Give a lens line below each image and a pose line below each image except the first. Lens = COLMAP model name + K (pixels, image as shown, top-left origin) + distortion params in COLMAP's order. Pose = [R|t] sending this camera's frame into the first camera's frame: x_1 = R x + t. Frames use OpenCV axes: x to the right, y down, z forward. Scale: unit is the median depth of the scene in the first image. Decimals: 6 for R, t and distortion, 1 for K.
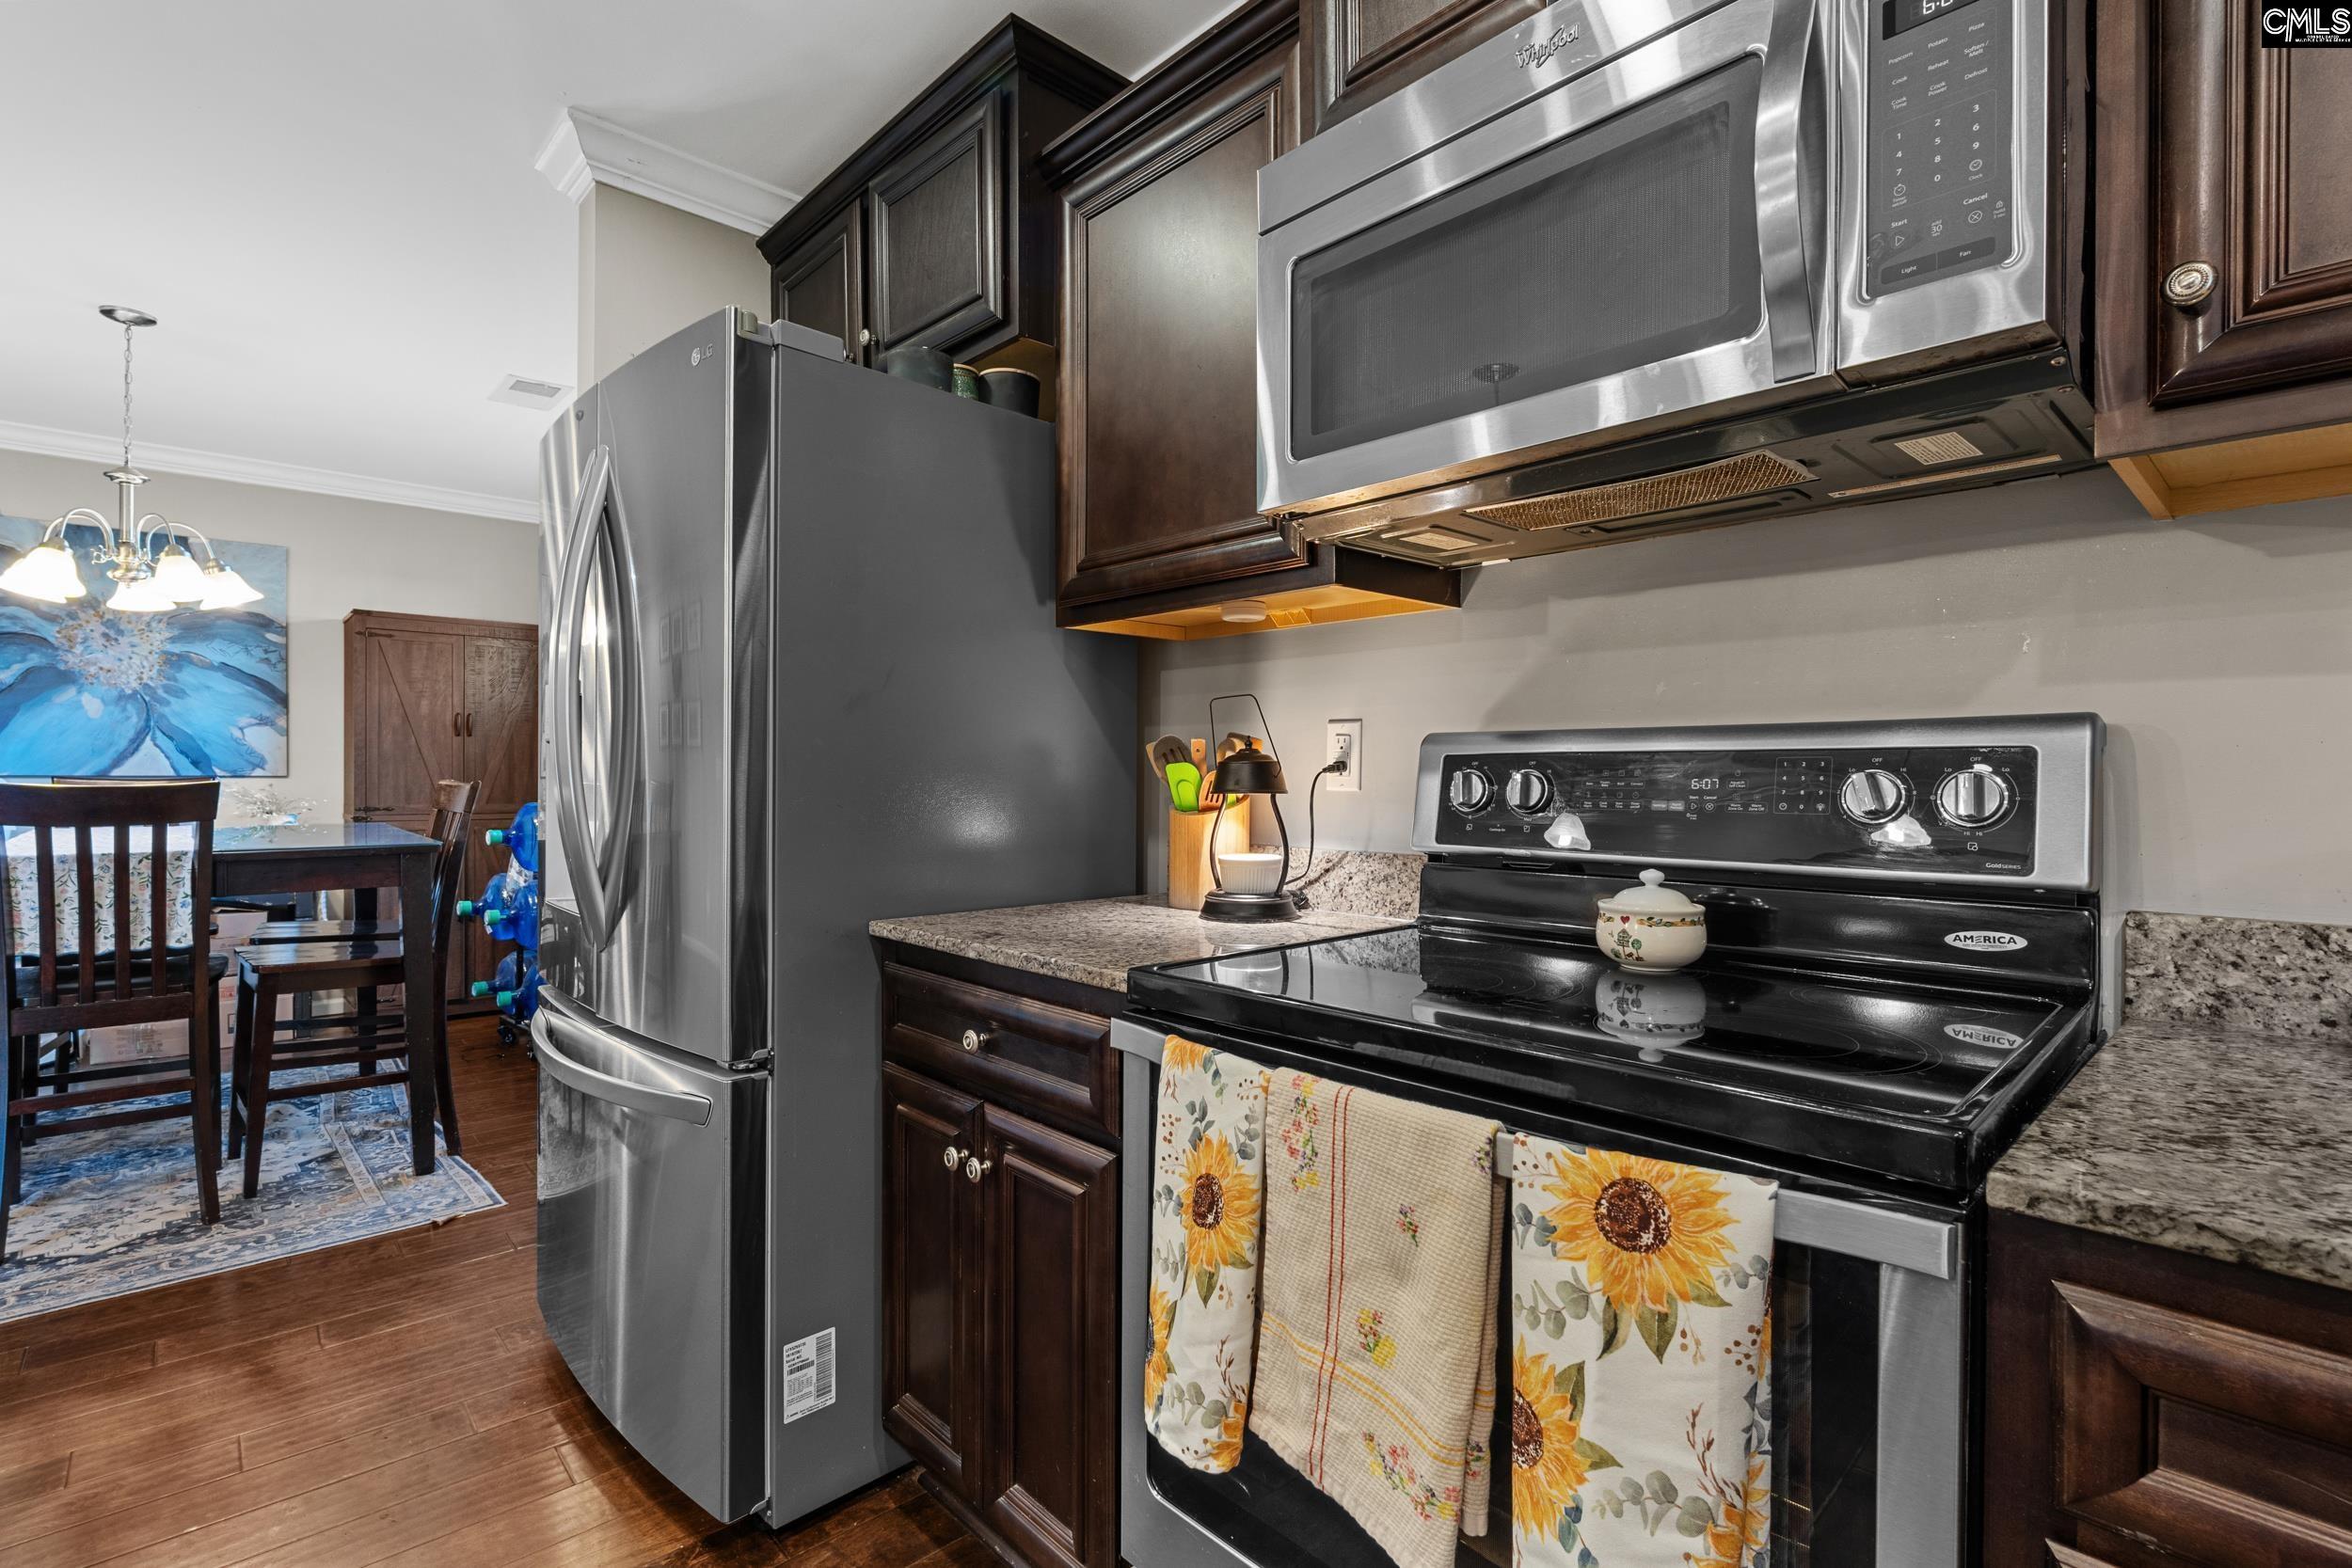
lens RADIAL K [[1080.7, 0, 1169.7], [0, 1080.7, 784.6], [0, 0, 1]] dist [-0.002546, -0.000805]
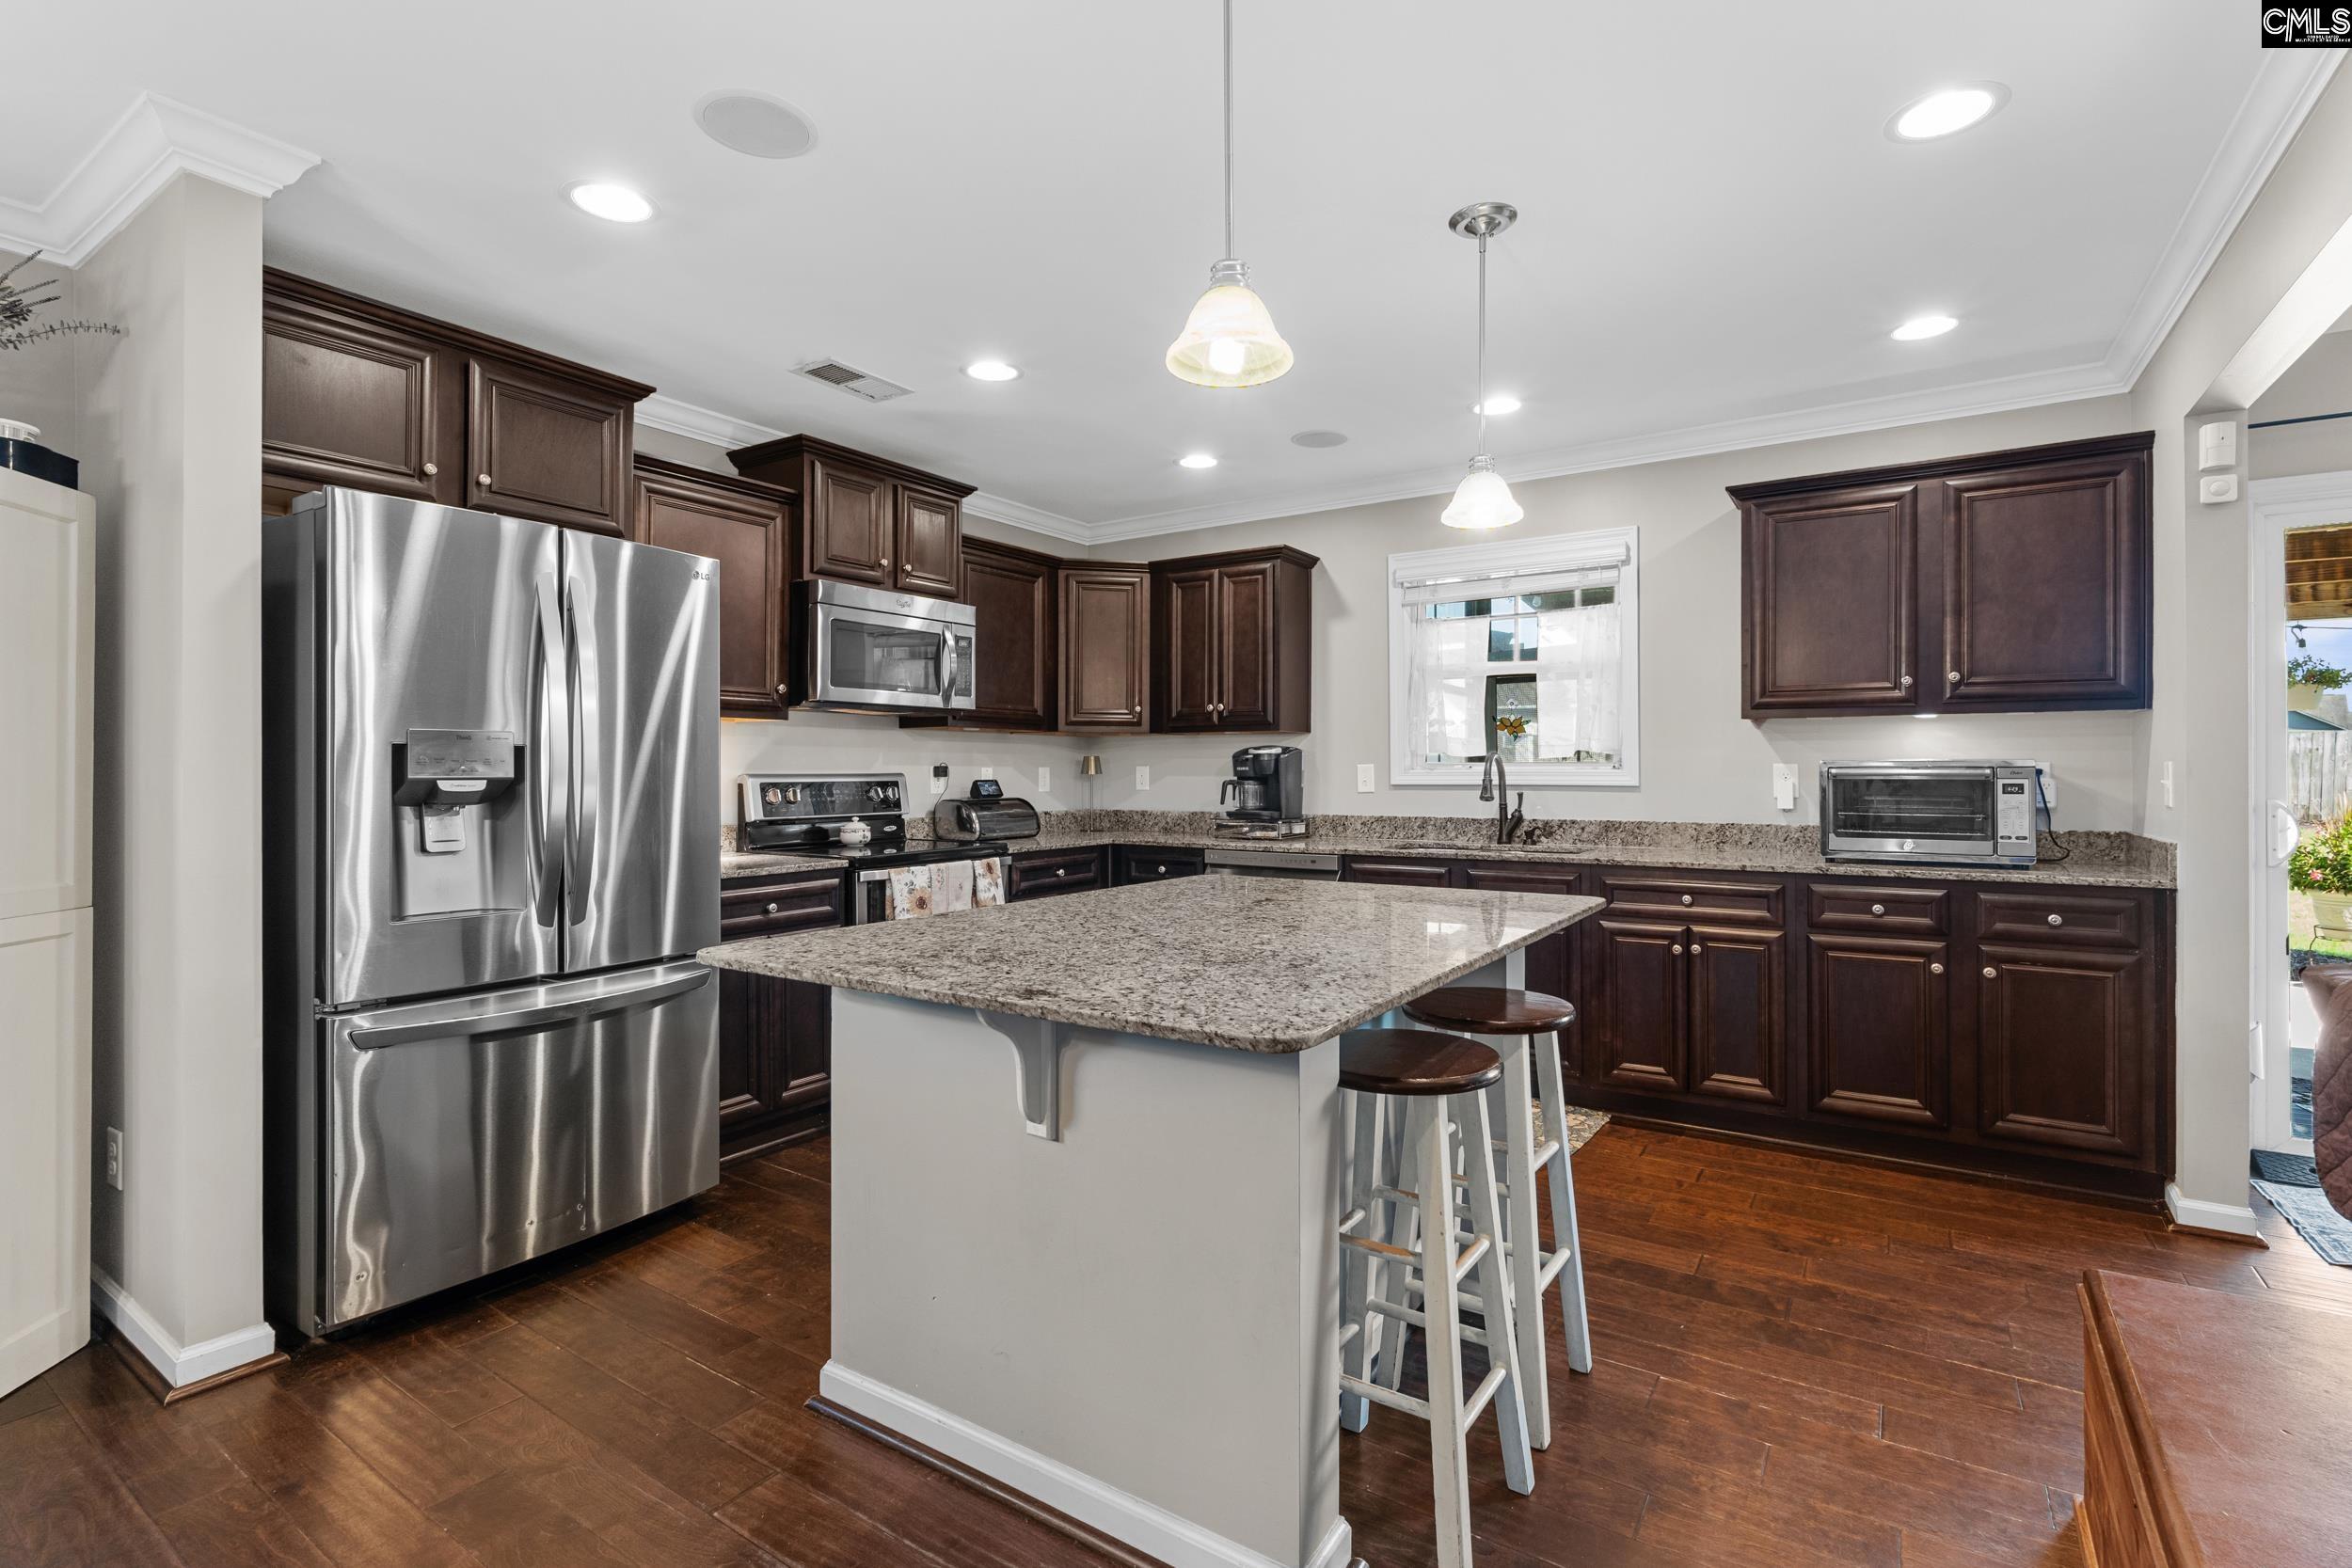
lens RADIAL K [[1080.7, 0, 1171.7], [0, 1080.7, 773.8], [0, 0, 1]] dist [-0.002546, -0.000805]
pose [[-0.222157, -0.005447, 0.974996, -3.126288], [0.008749, 0.999933, 0.007580, -0.076203], [-0.974972, 0.010214, -0.222095, 0.784793]]
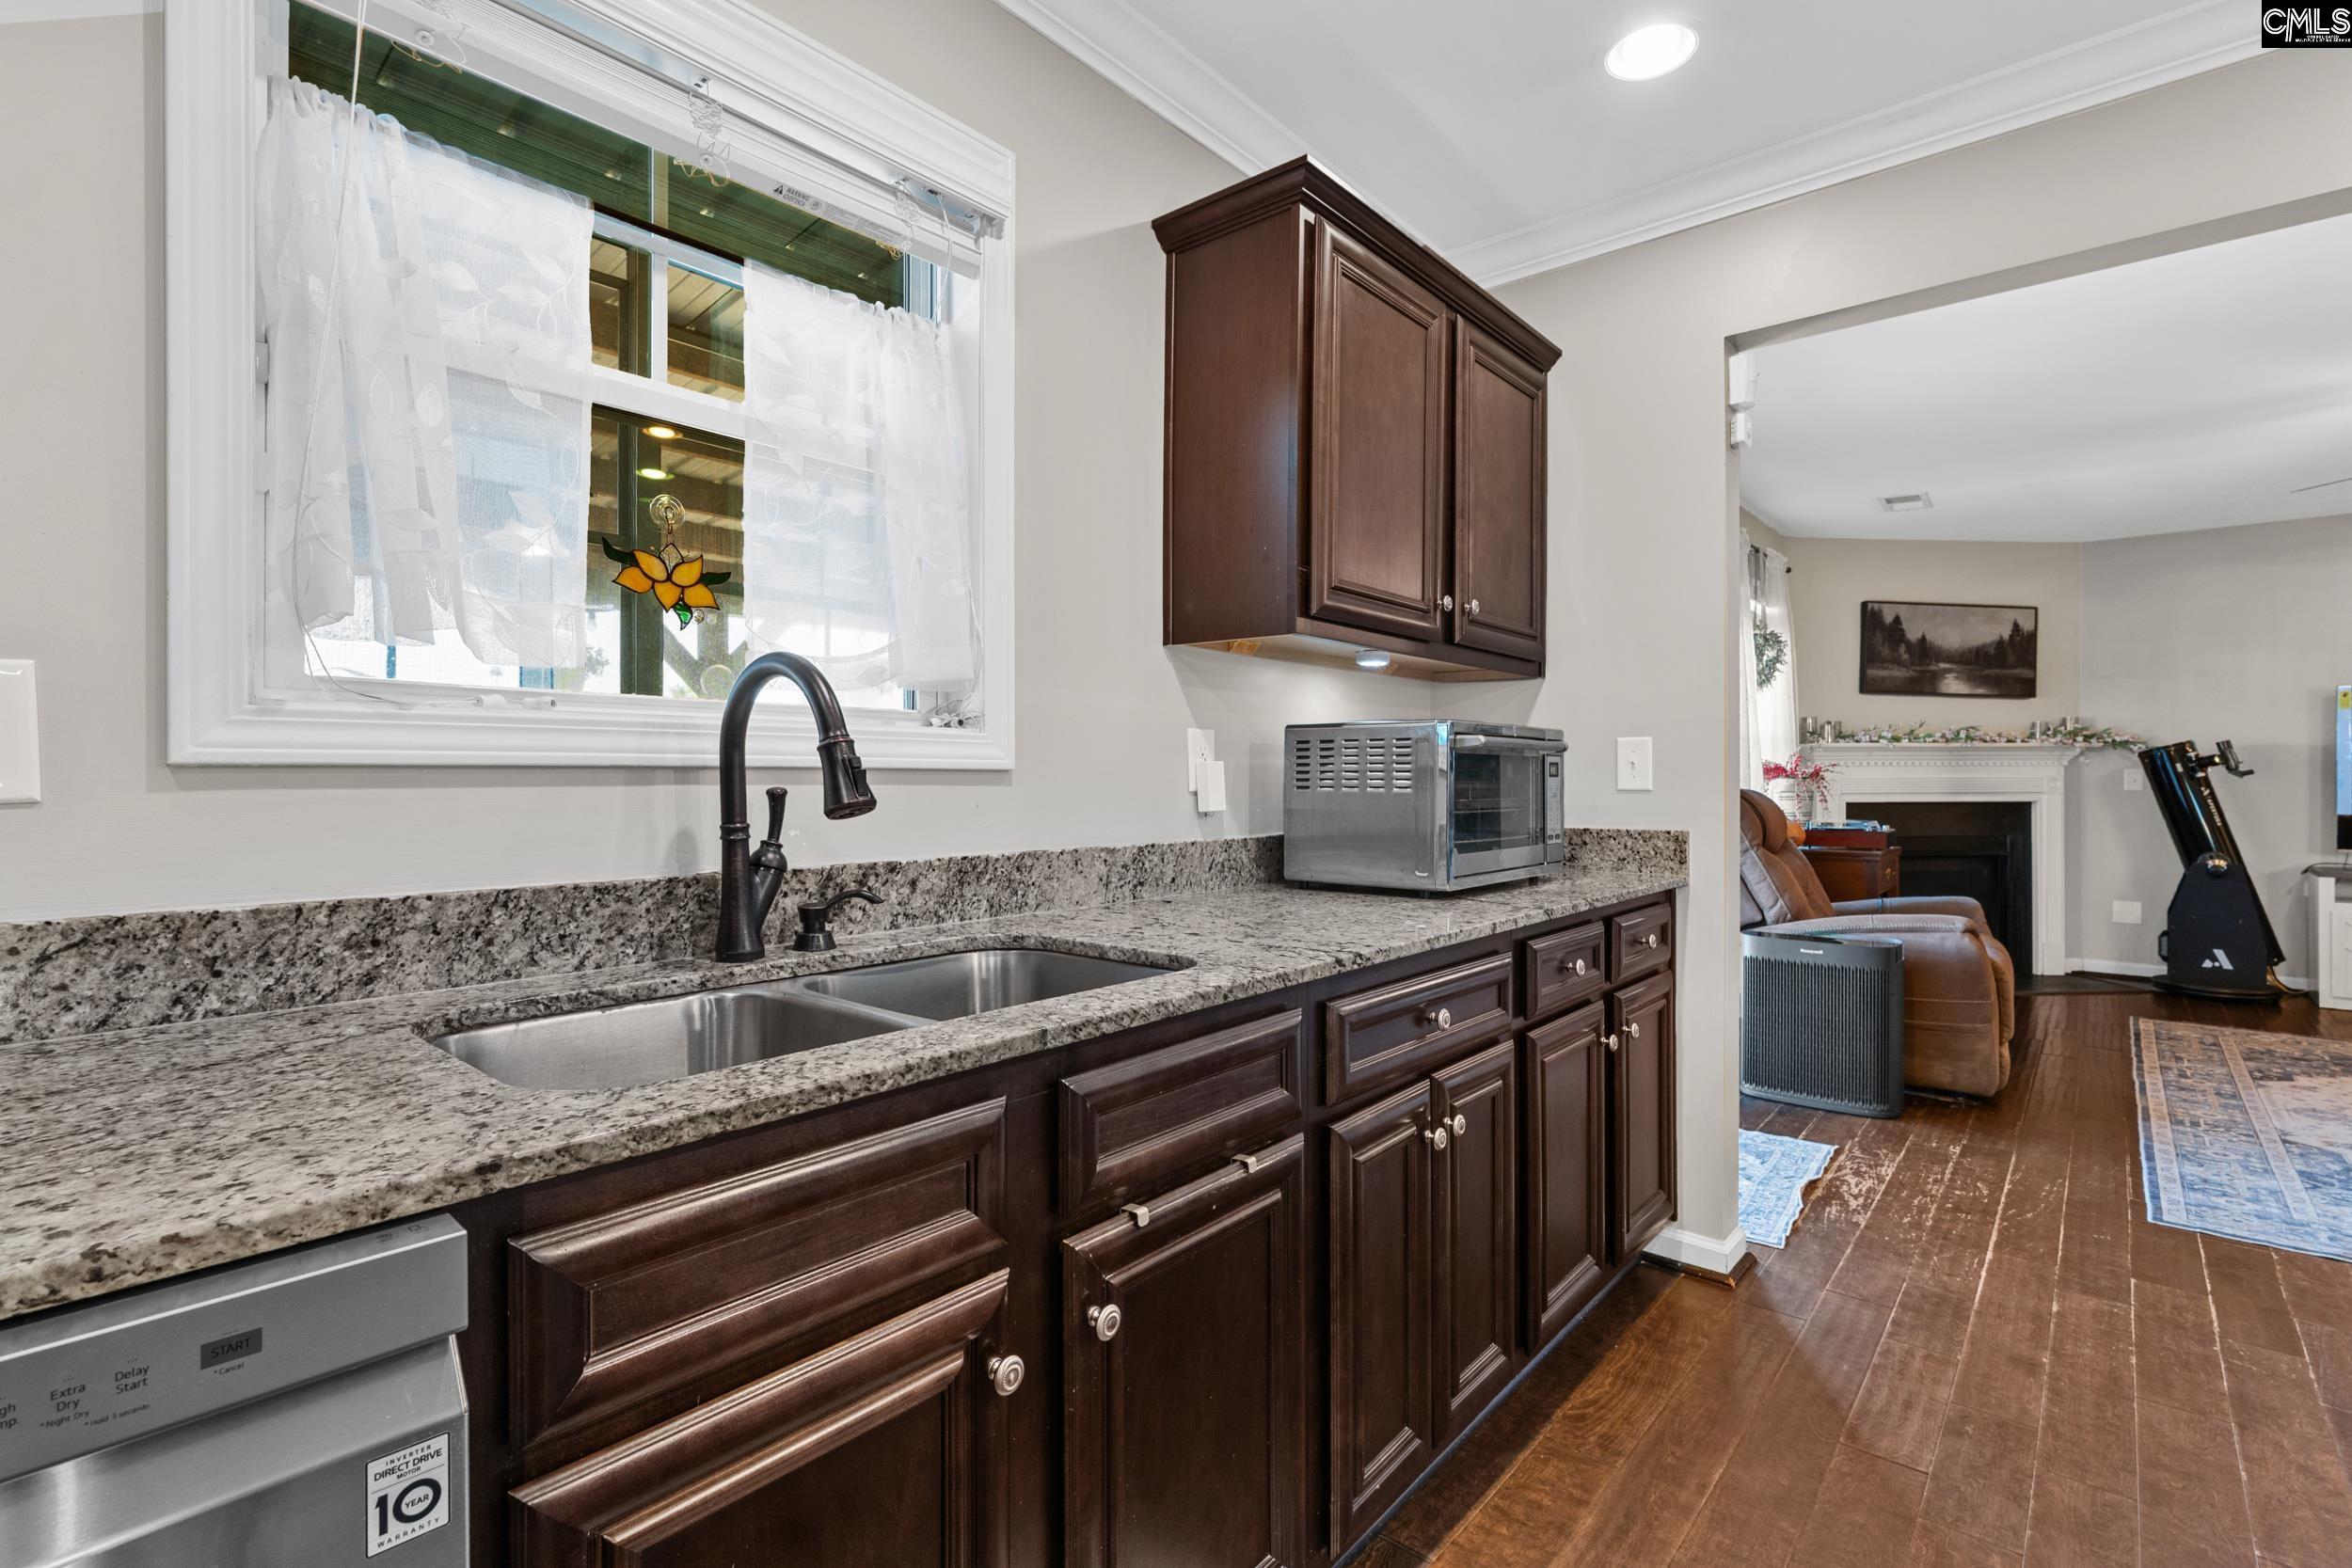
lens RADIAL K [[1080.7, 0, 1179.1], [0, 1080.7, 778.9], [0, 0, 1]] dist [-0.002546, -0.000805]
pose [[-0.994283, -0.007356, -0.106519, -0.959796], [-0.008711, 0.999887, 0.012265, -0.024575], [0.106417, 0.013123, -0.994235, 0.243782]]
